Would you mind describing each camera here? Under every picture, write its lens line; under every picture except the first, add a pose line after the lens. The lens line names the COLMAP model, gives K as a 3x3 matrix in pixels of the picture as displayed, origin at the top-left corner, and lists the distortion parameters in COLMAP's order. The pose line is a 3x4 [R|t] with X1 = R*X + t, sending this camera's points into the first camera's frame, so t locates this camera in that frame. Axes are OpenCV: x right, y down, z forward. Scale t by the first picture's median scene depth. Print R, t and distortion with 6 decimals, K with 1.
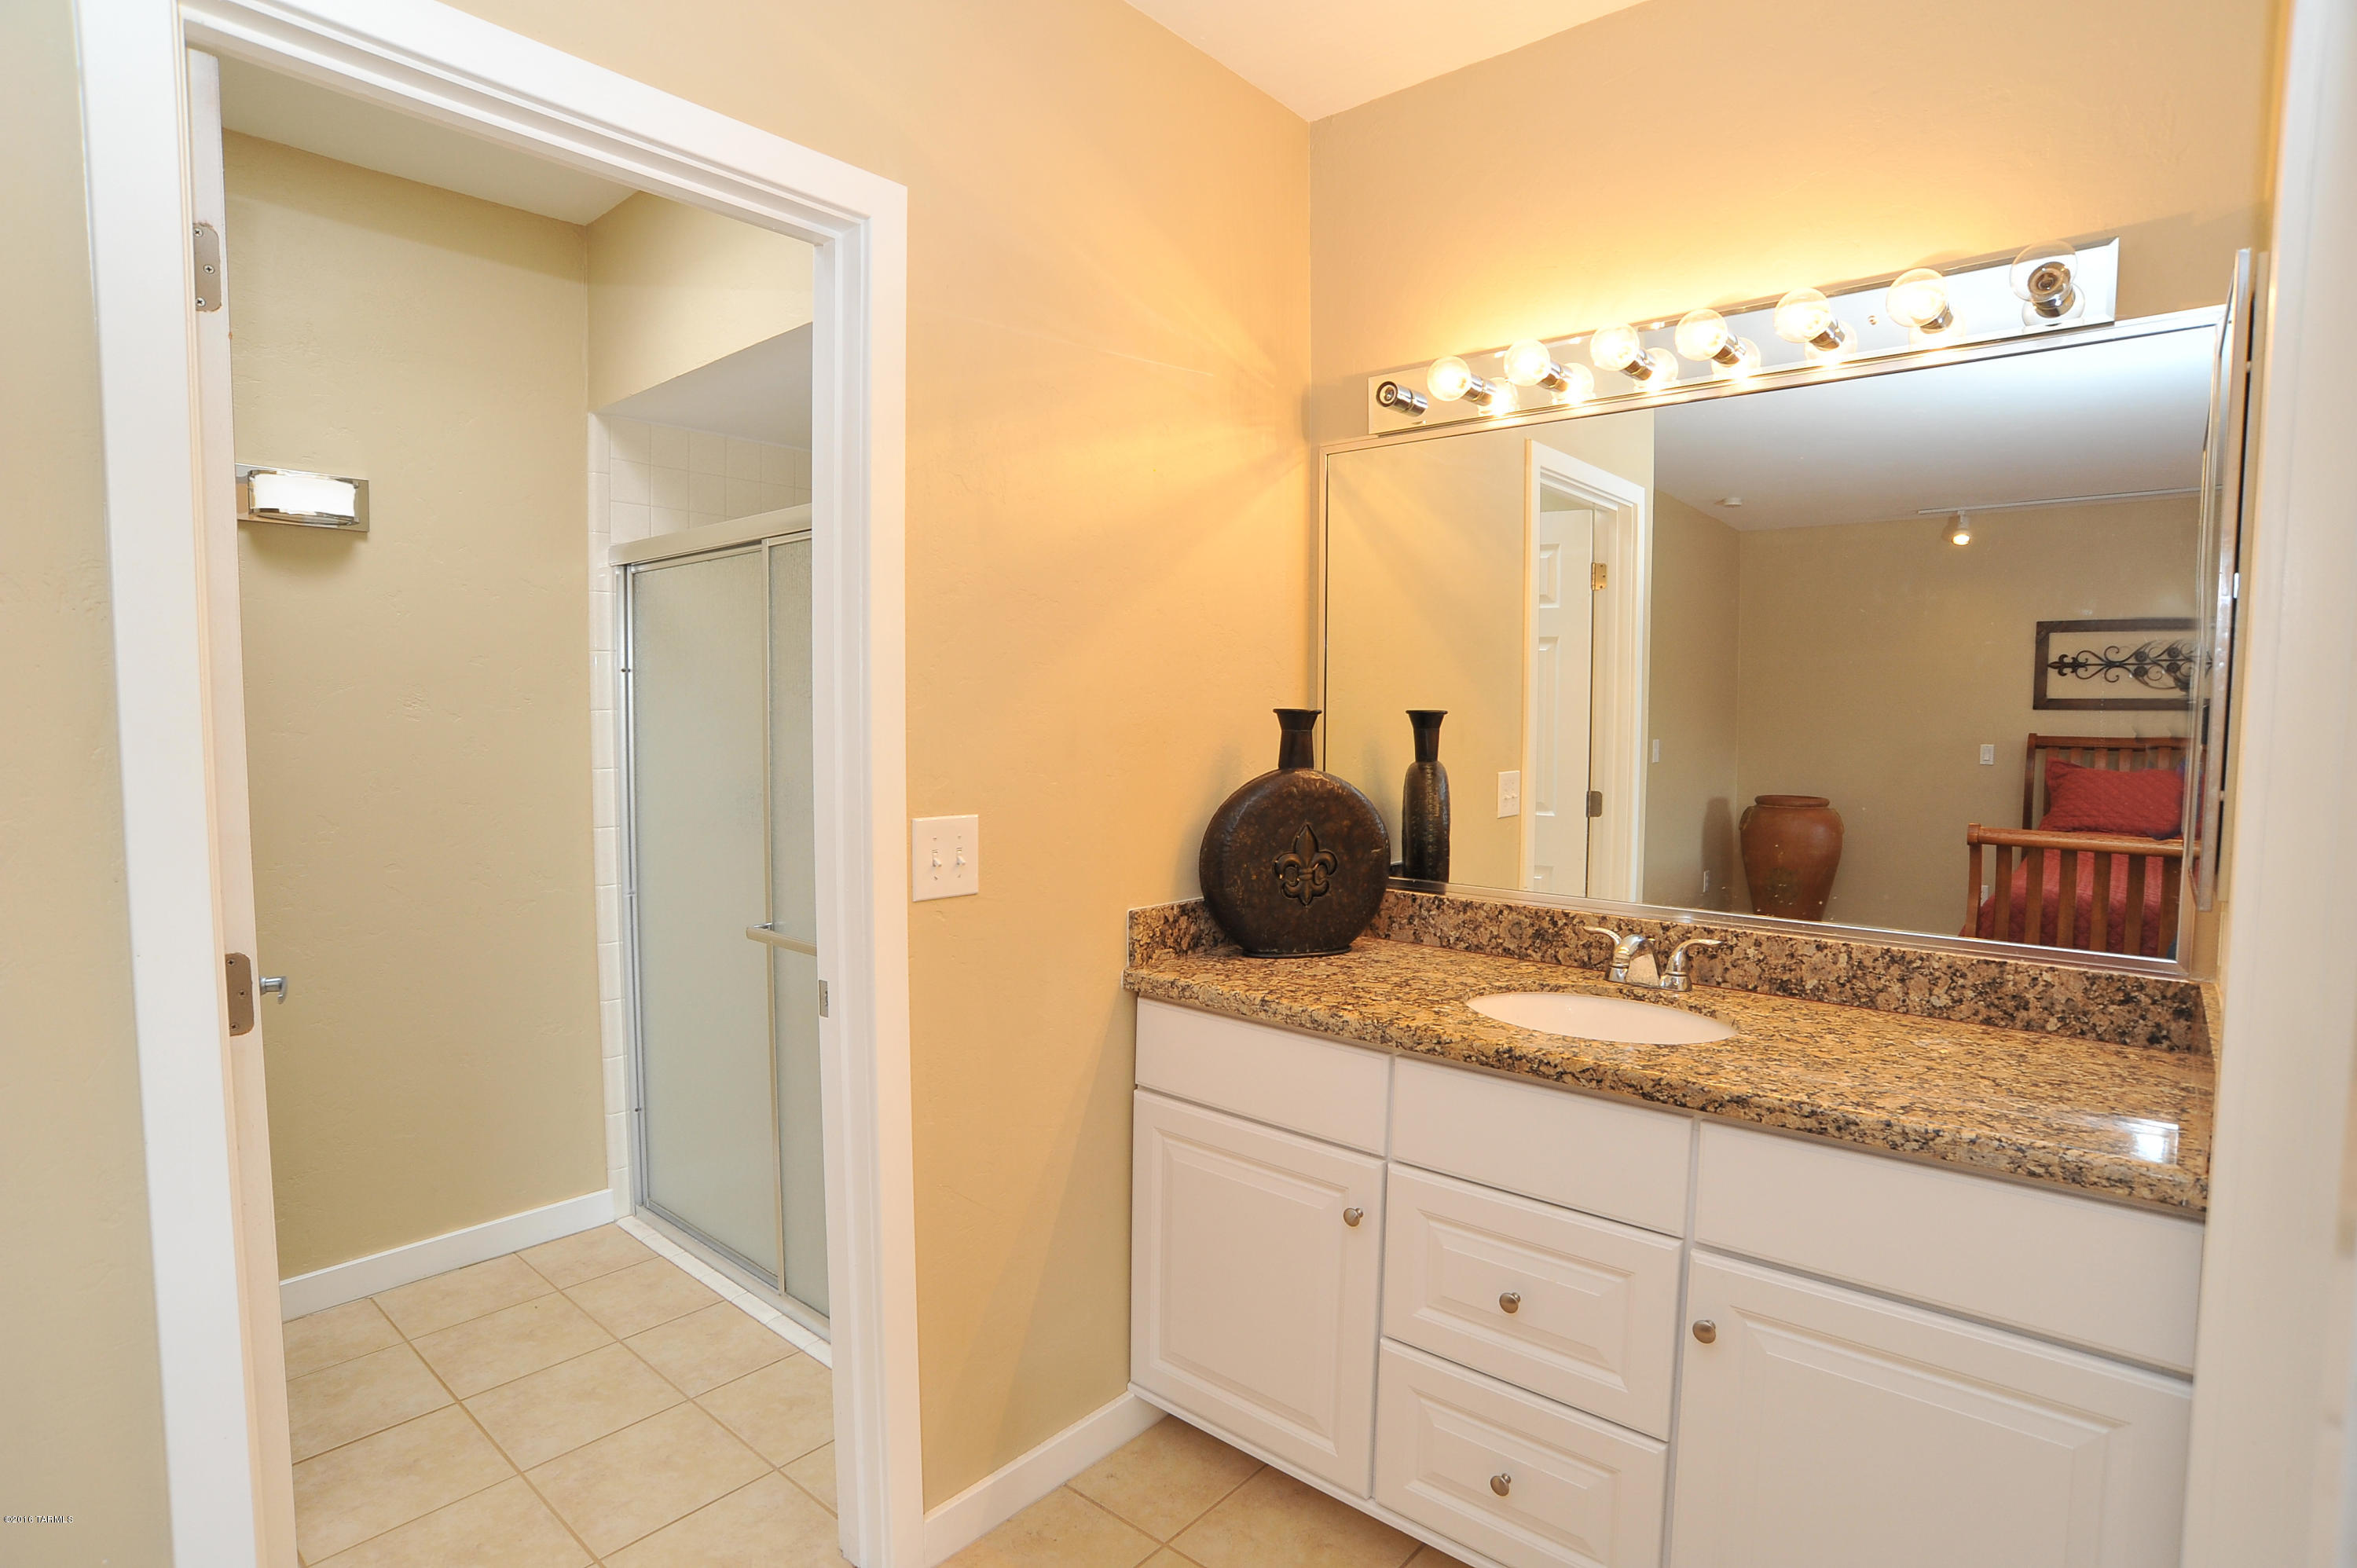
lens RADIAL K [[1204.8, 0, 1176.6], [0, 1204.8, 794.8], [0, 0, 1]] dist [-0.102344, 0.047076]
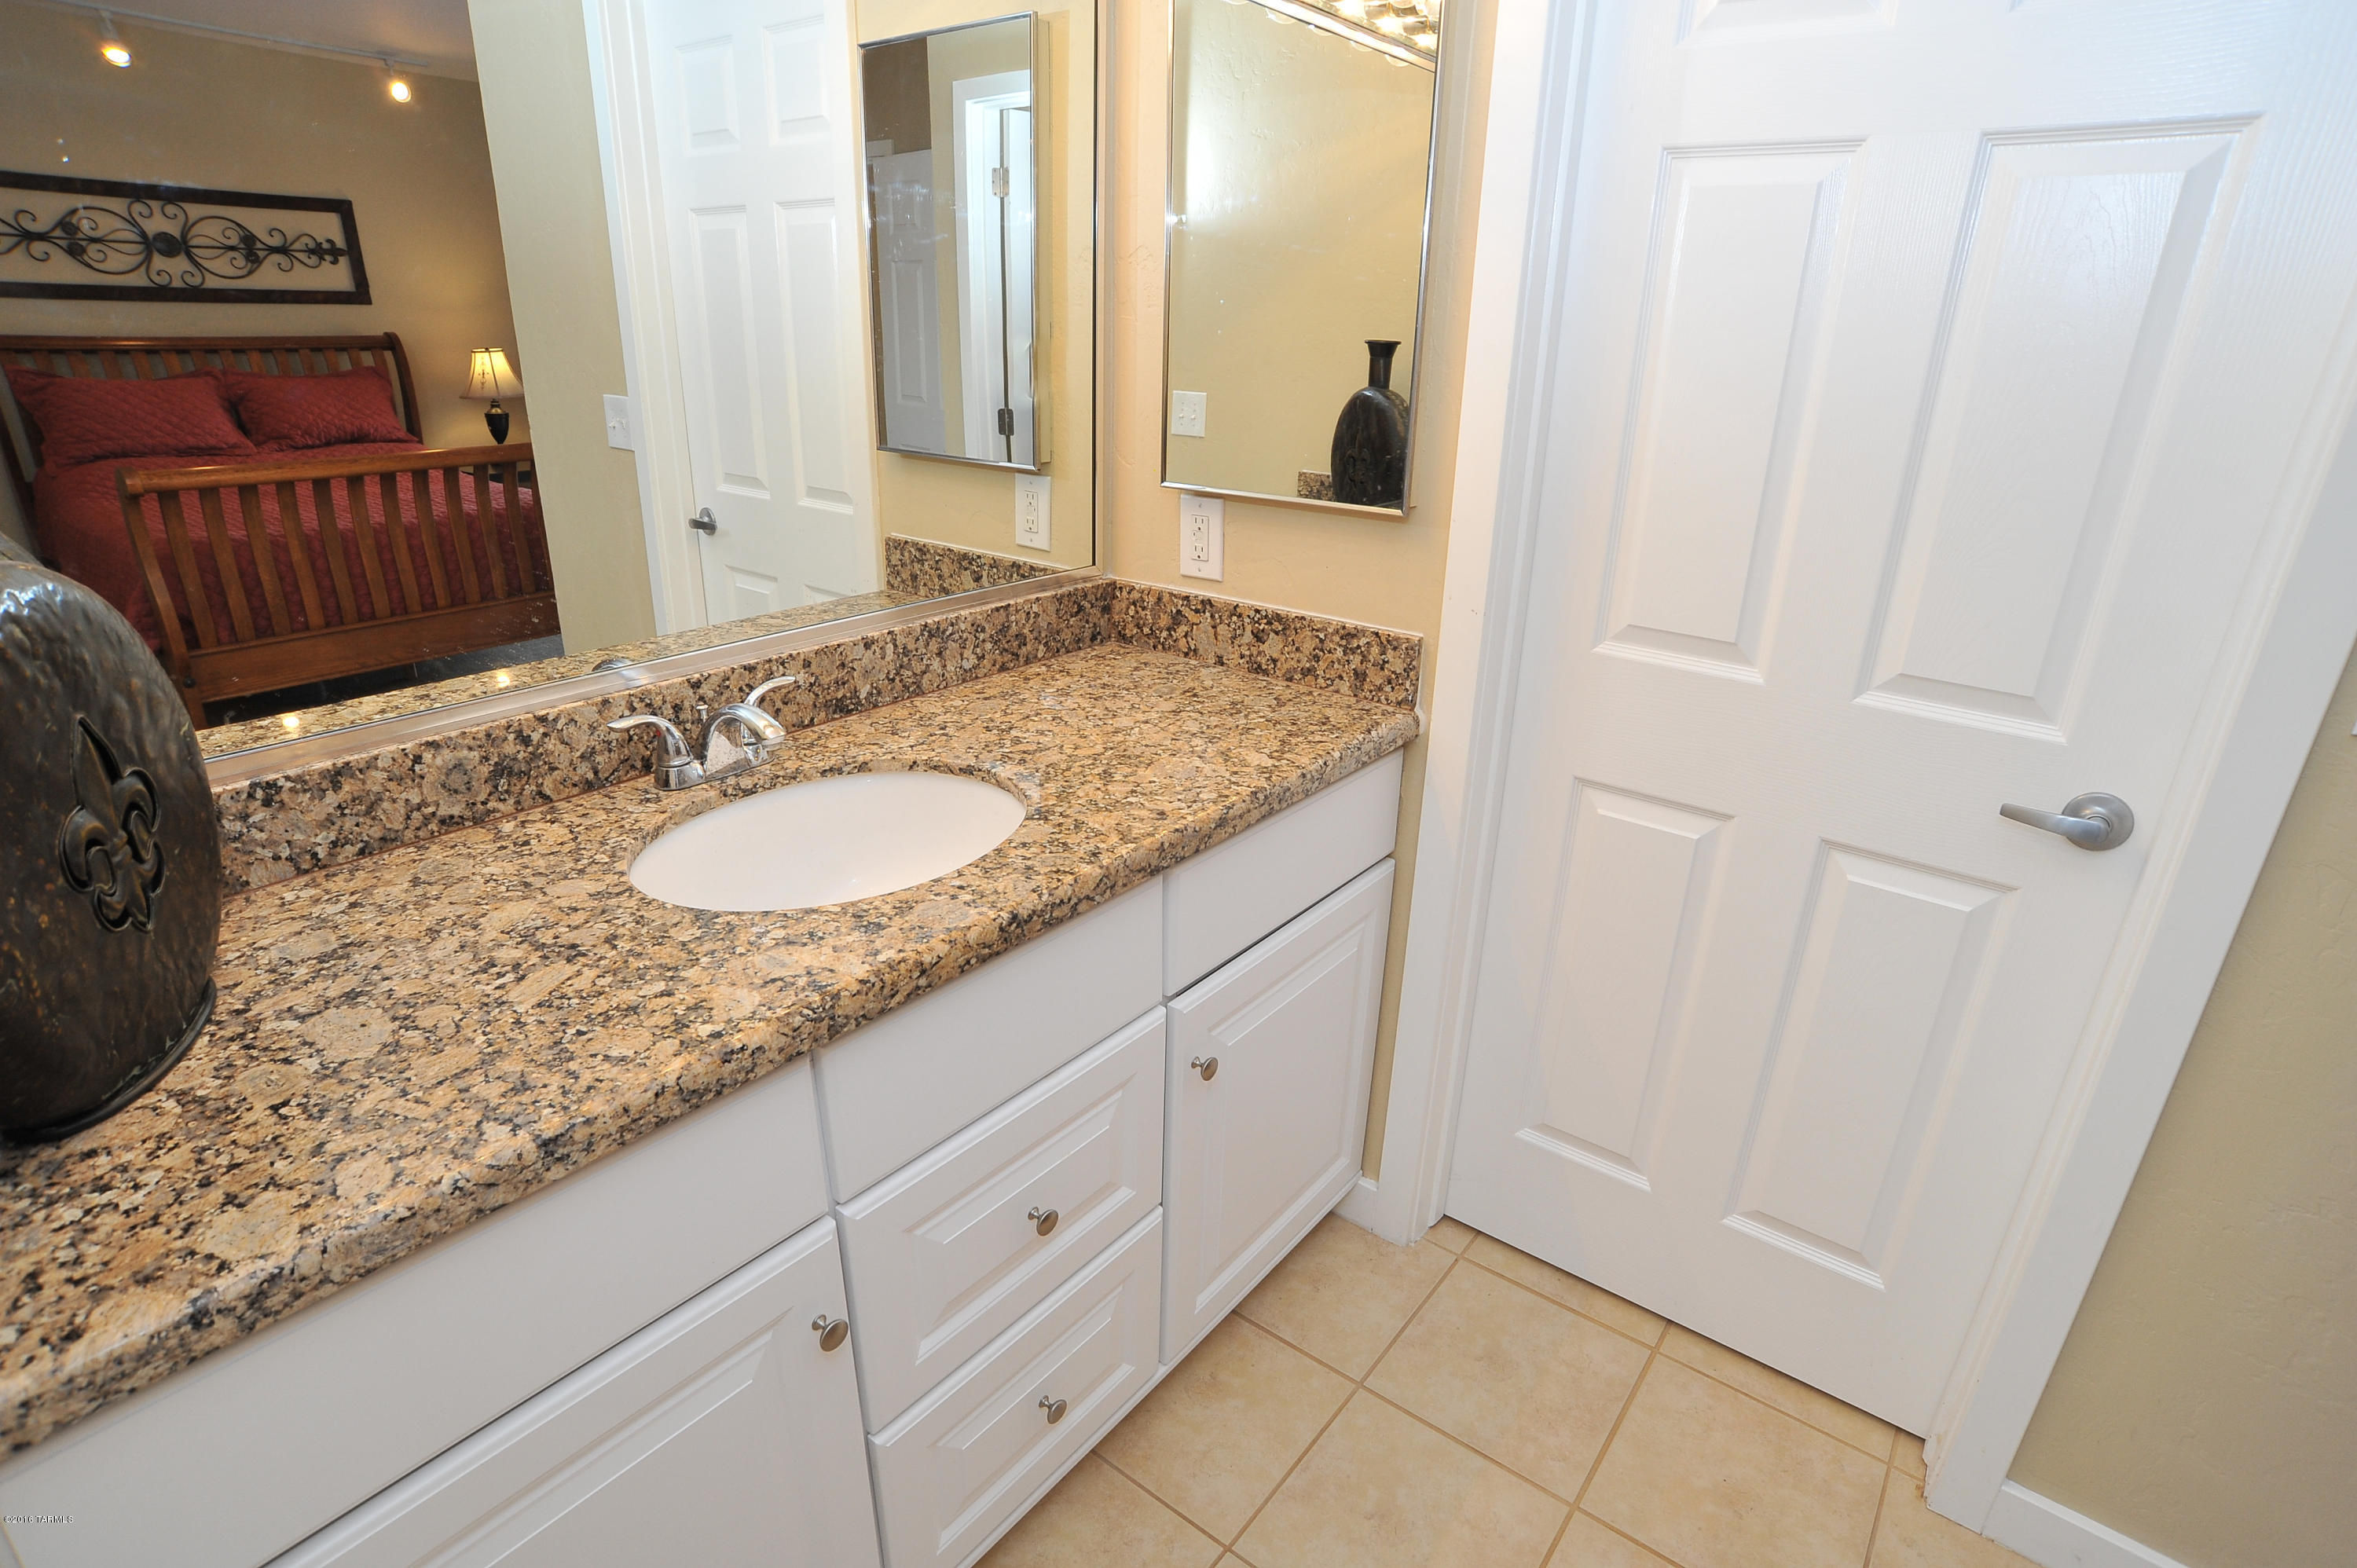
lens RADIAL K [[1204.8, 0, 1176.6], [0, 1204.8, 794.8], [0, 0, 1]] dist [-0.102344, 0.047076]
pose [[-0.054941, -0.380814, 0.923018, -0.230362], [0.041447, 0.922748, 0.383170, -0.071067], [-0.997629, 0.059308, -0.034913, 0.706447]]
